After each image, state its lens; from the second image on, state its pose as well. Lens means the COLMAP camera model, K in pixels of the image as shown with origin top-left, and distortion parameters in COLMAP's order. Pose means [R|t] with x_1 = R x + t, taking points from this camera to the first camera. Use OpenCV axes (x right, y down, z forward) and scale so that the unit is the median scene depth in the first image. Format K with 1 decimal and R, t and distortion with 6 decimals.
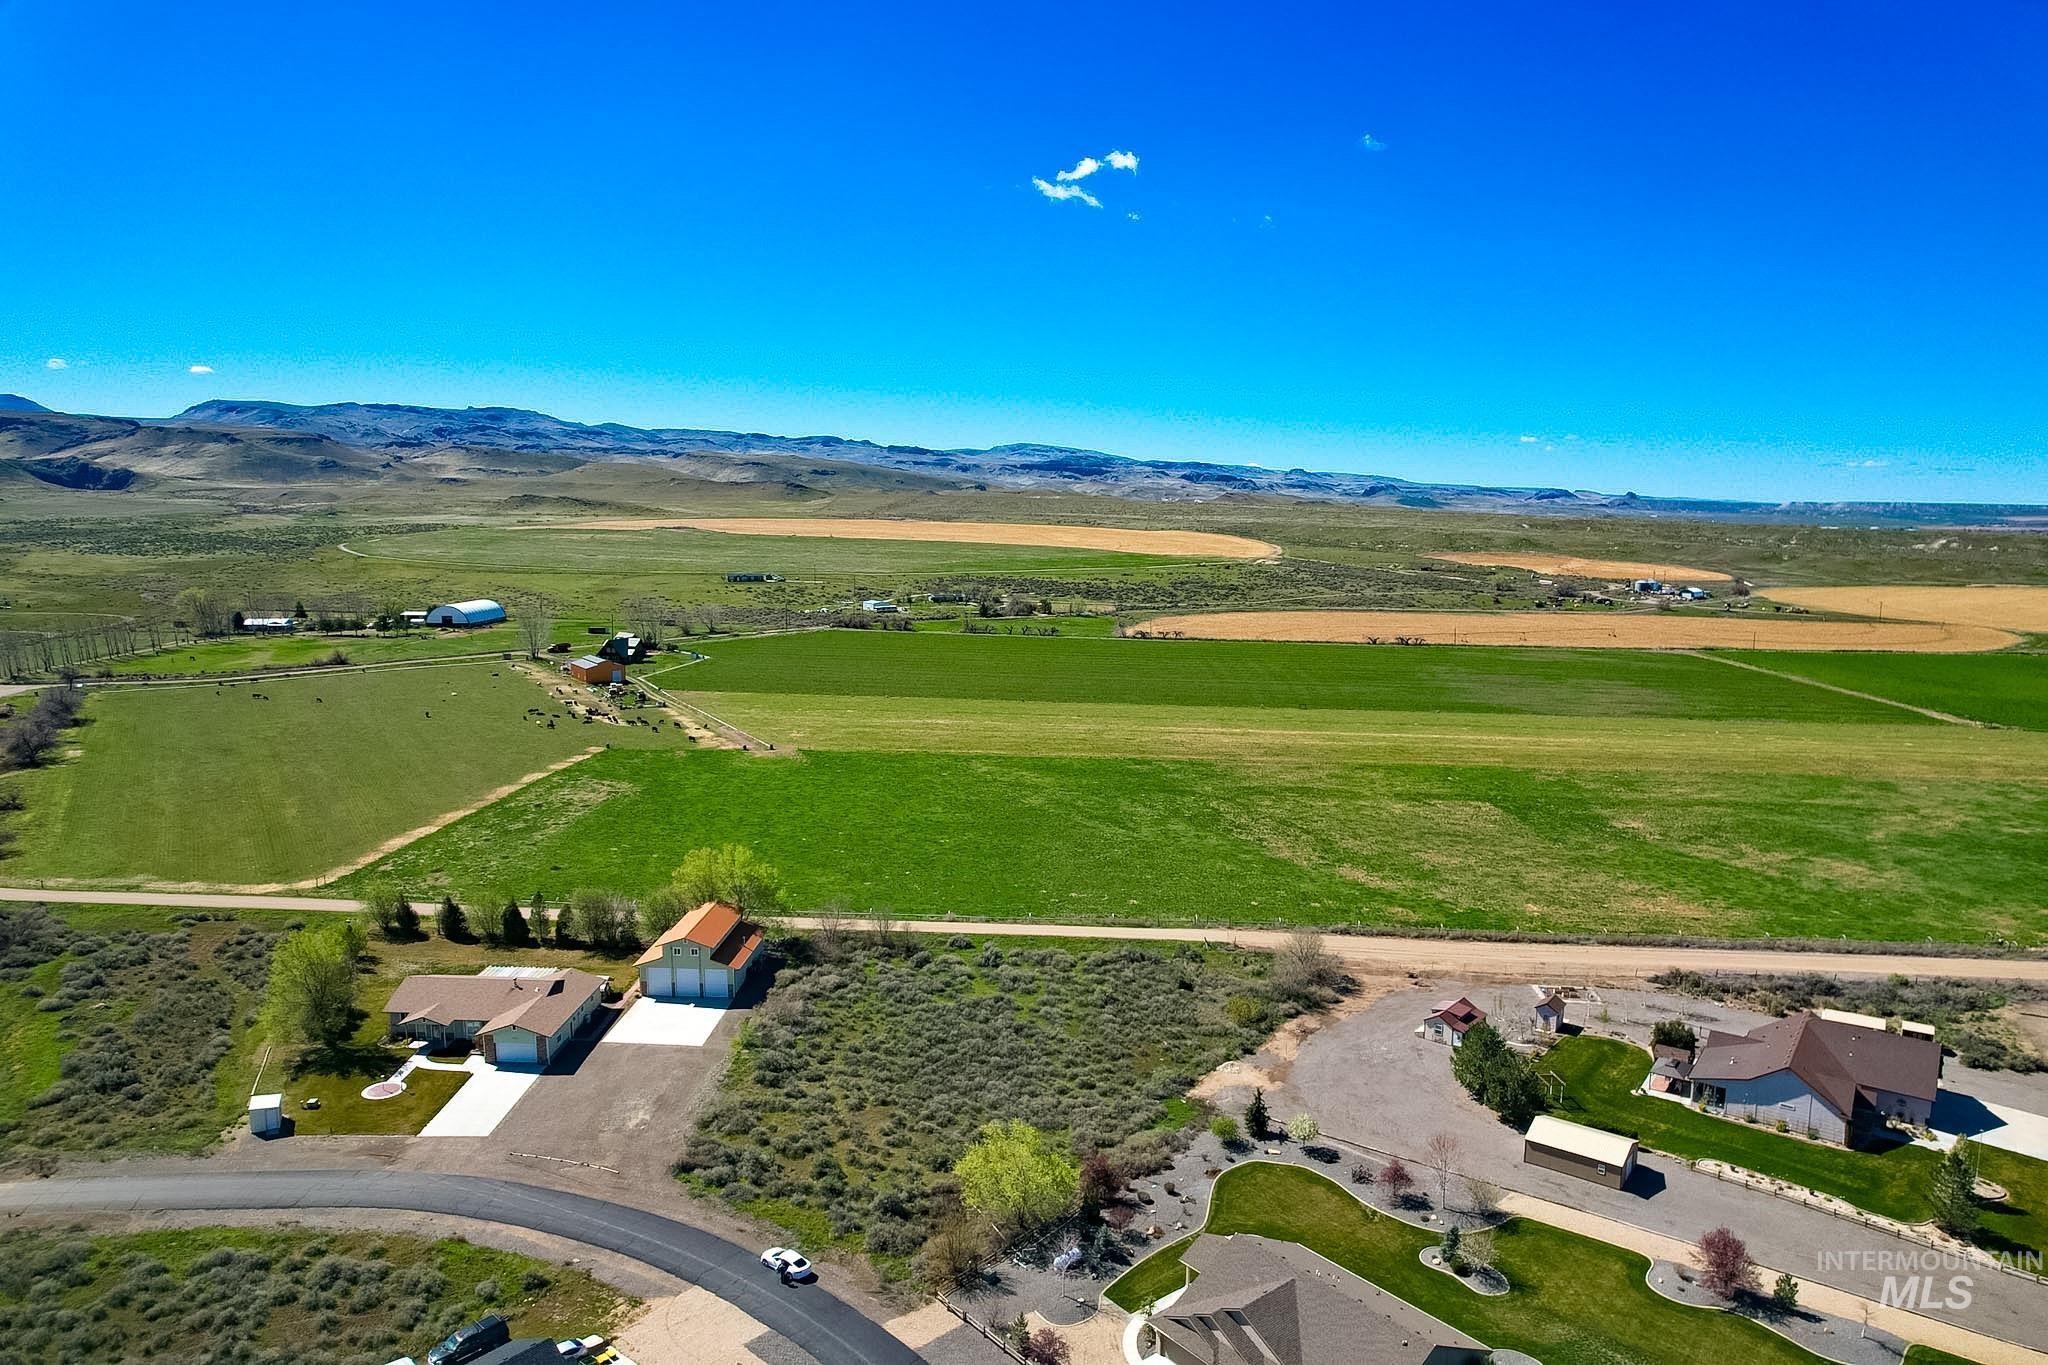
lens RADIAL K [[1309.4, 0, 1026.3], [0, 1309.4, 673.5], [0, 0, 1]] dist [-0.071739, 0.066320]
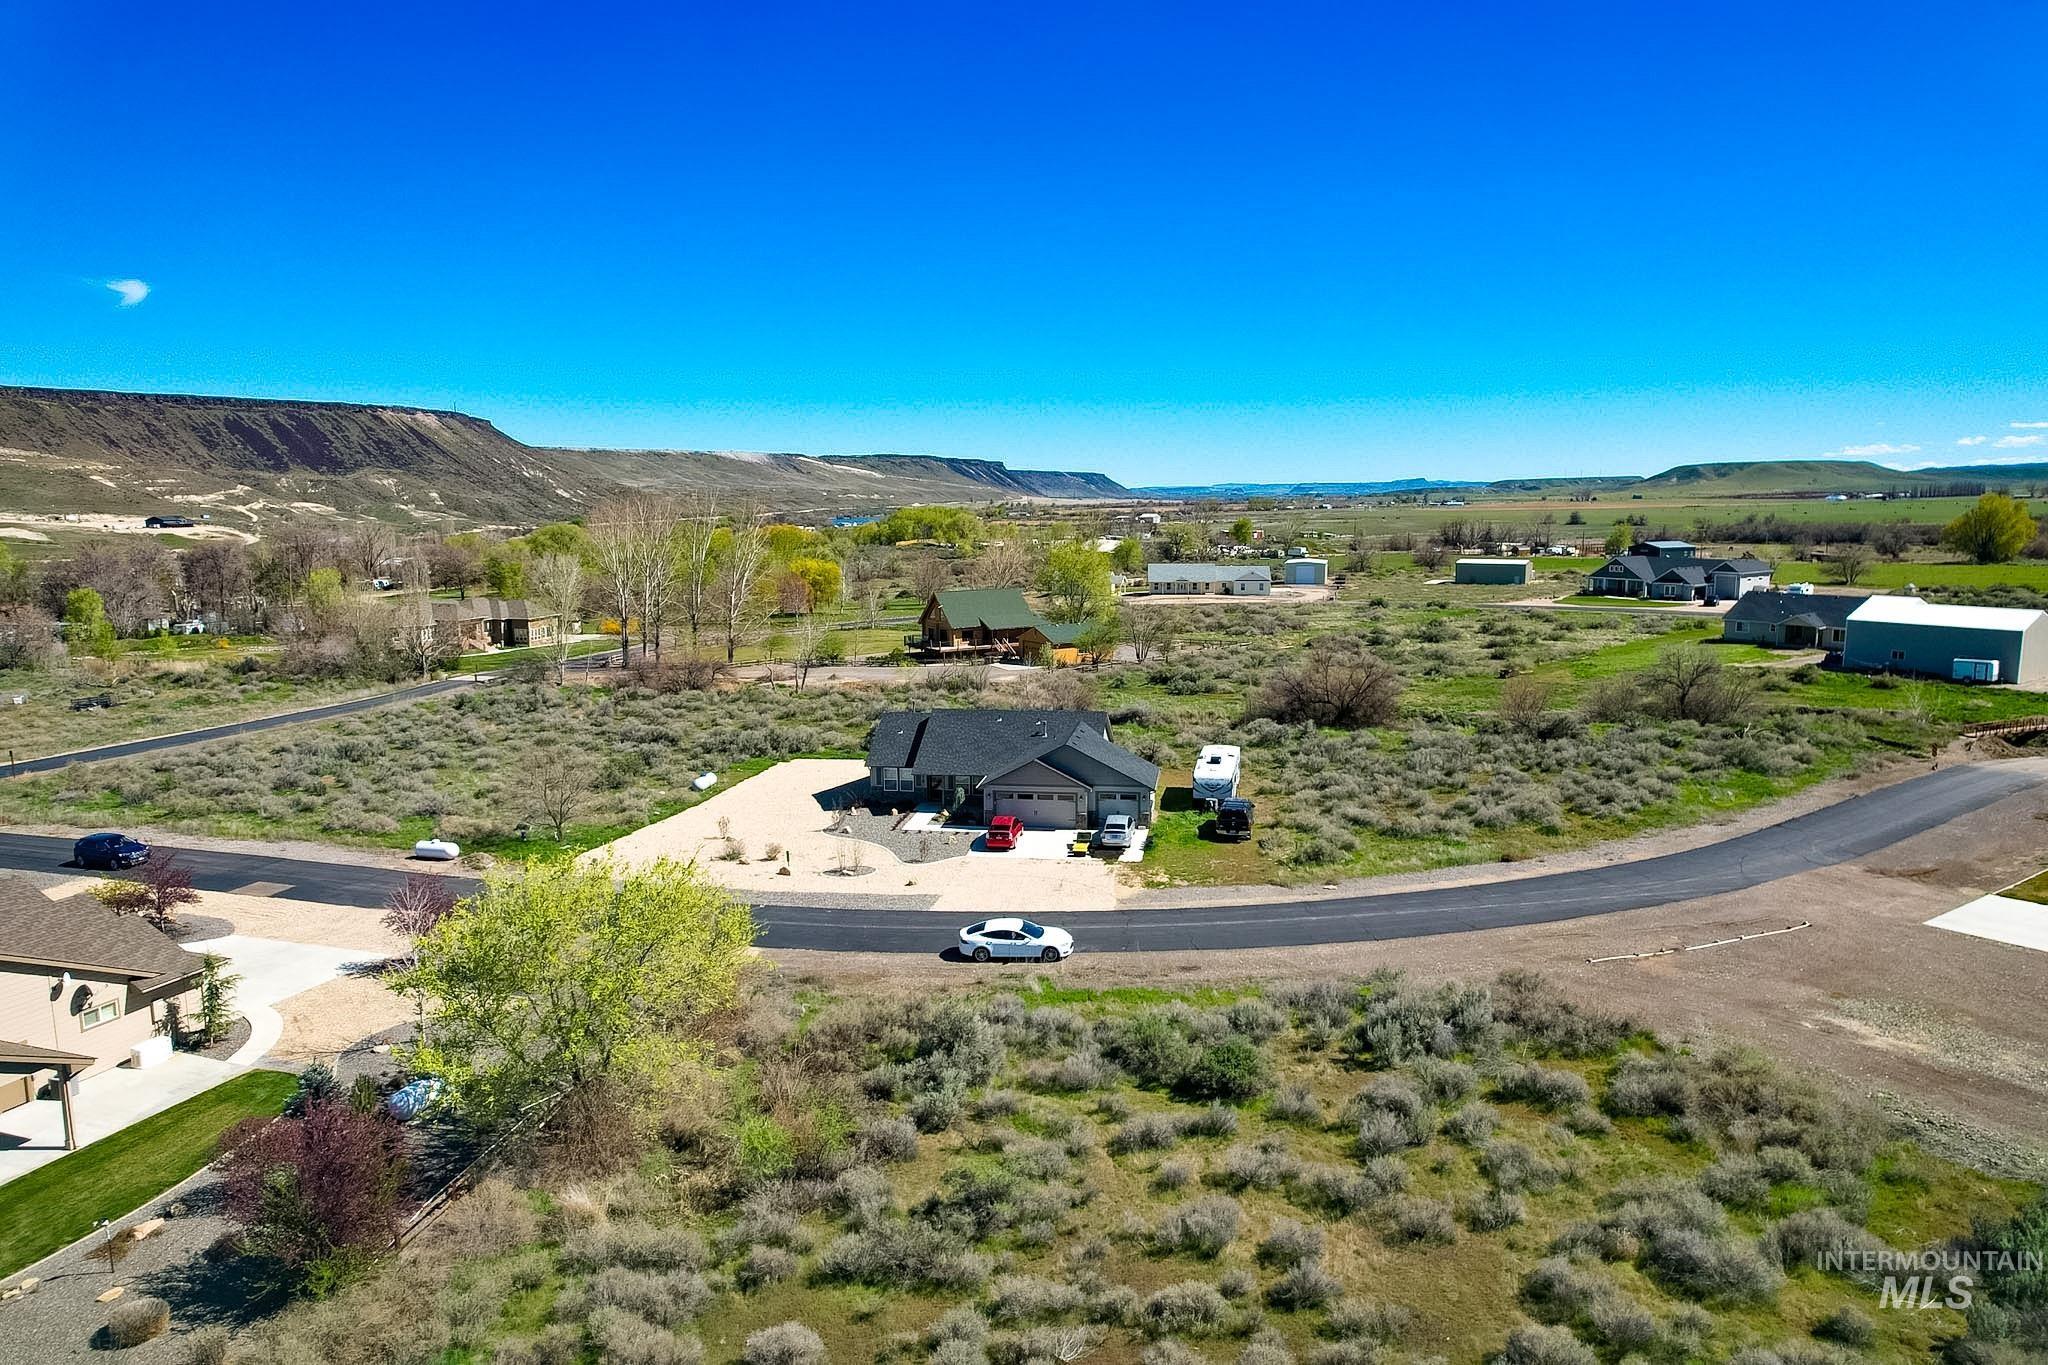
lens RADIAL K [[1309.4, 0, 1026.8], [0, 1309.4, 681.9], [0, 0, 1]] dist [-0.071739, 0.066320]
pose [[-0.854335, 0.072116, -0.514695, 0.038577], [-0.065219, 0.967622, 0.243832, 0.128483], [0.515614, 0.241882, -0.821970, 0.781324]]
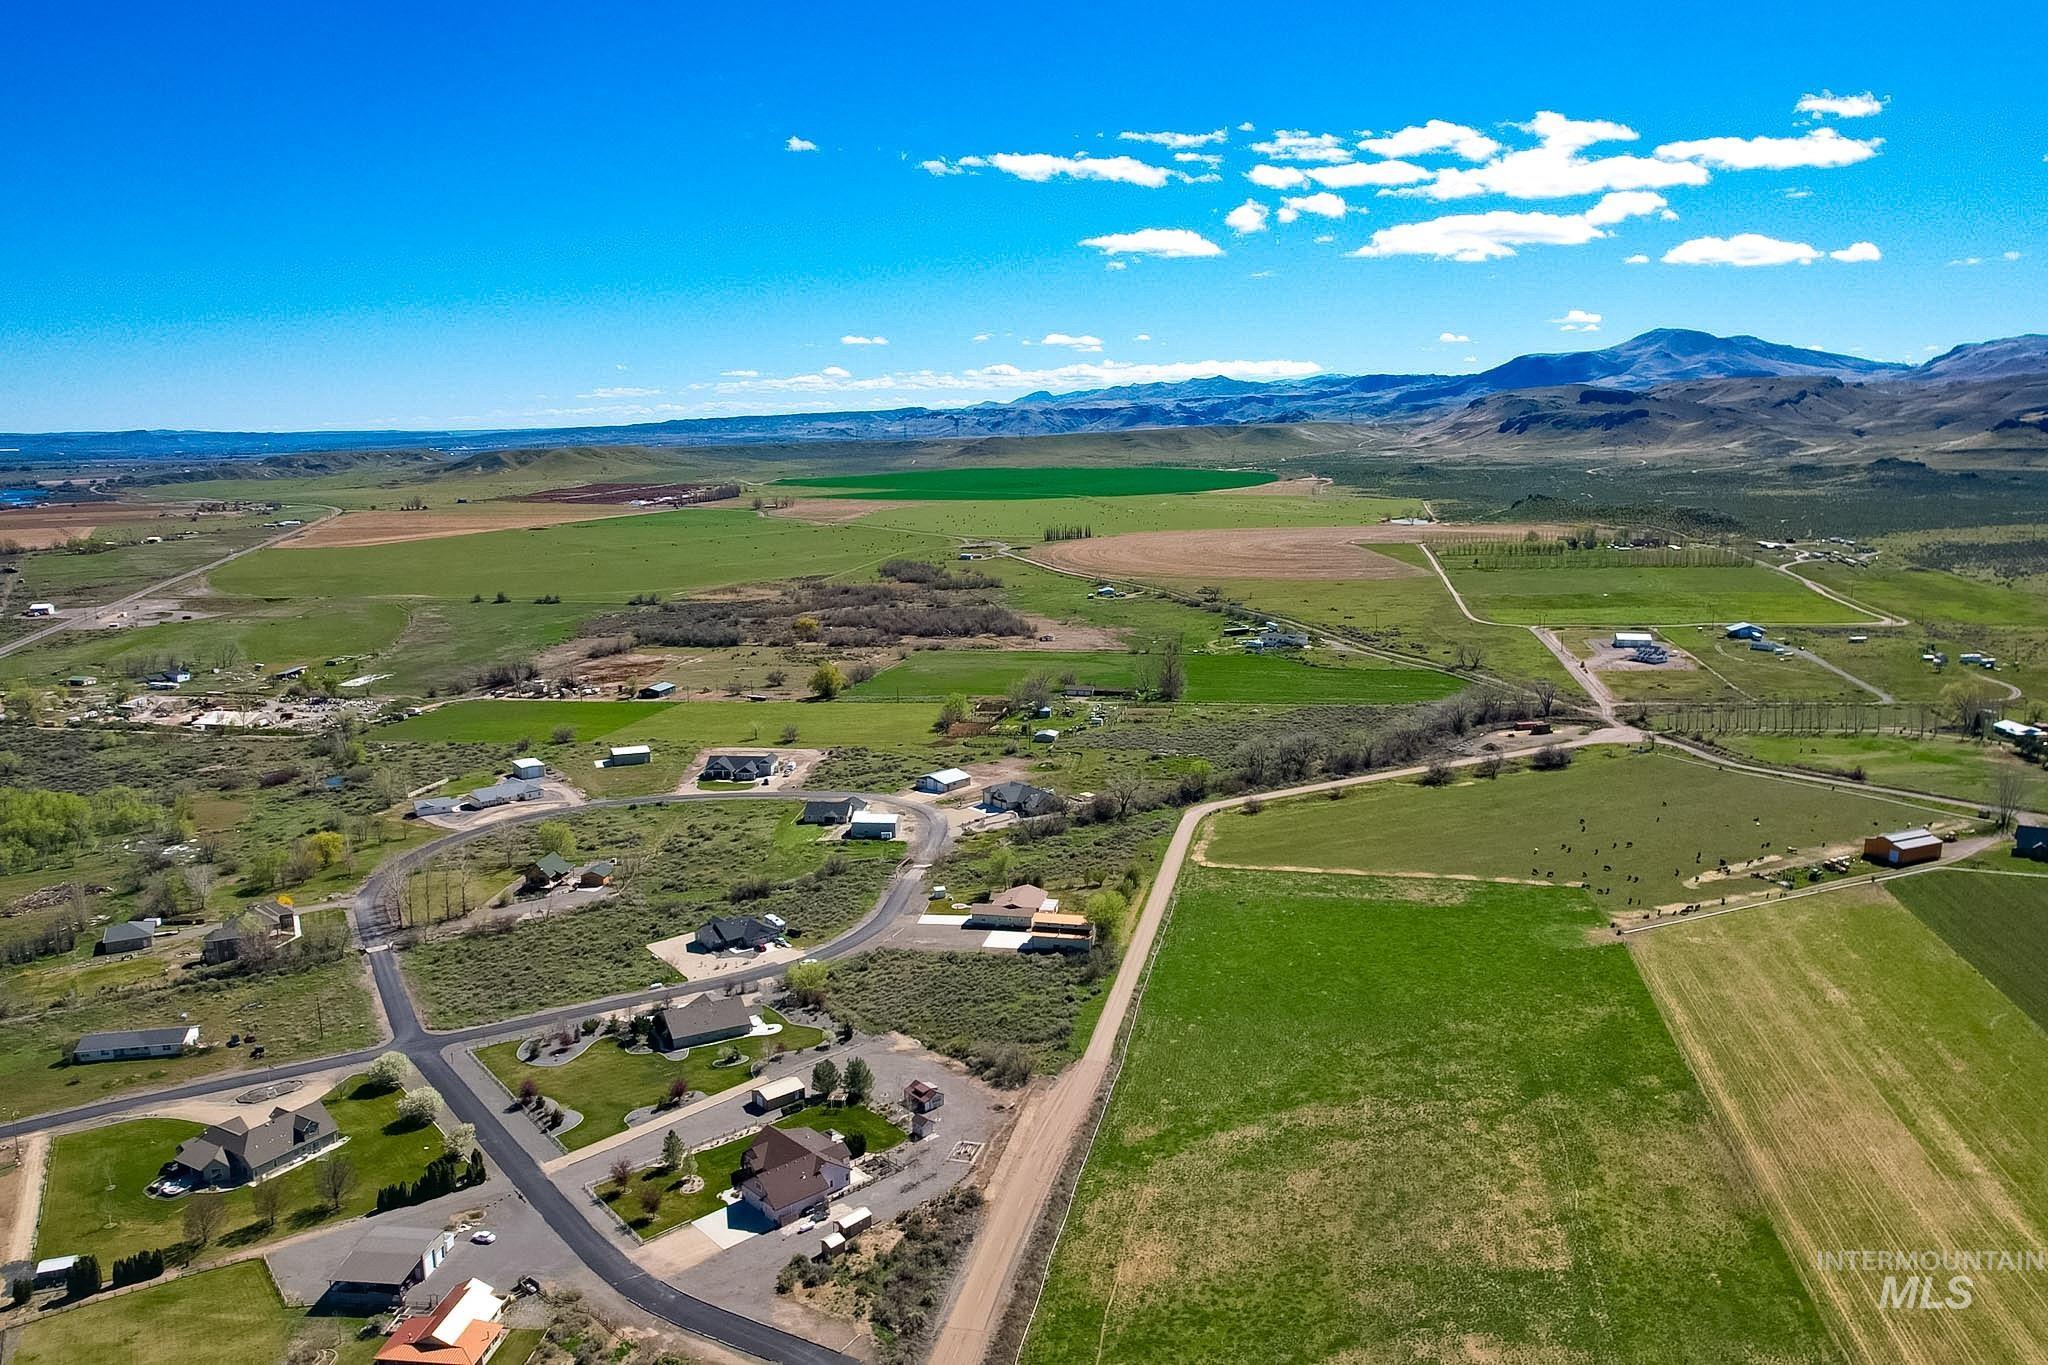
lens RADIAL K [[1448.6, 0, 1020.2], [0, 1448.6, 676.1], [0, 0, 1]] dist [-0.056960, 0.035357]
pose [[-0.179874, 0.159600, -0.970656, 1.658777], [-0.118214, 0.976092, 0.182400, -0.506170], [0.976561, 0.147555, -0.156707, 1.079947]]
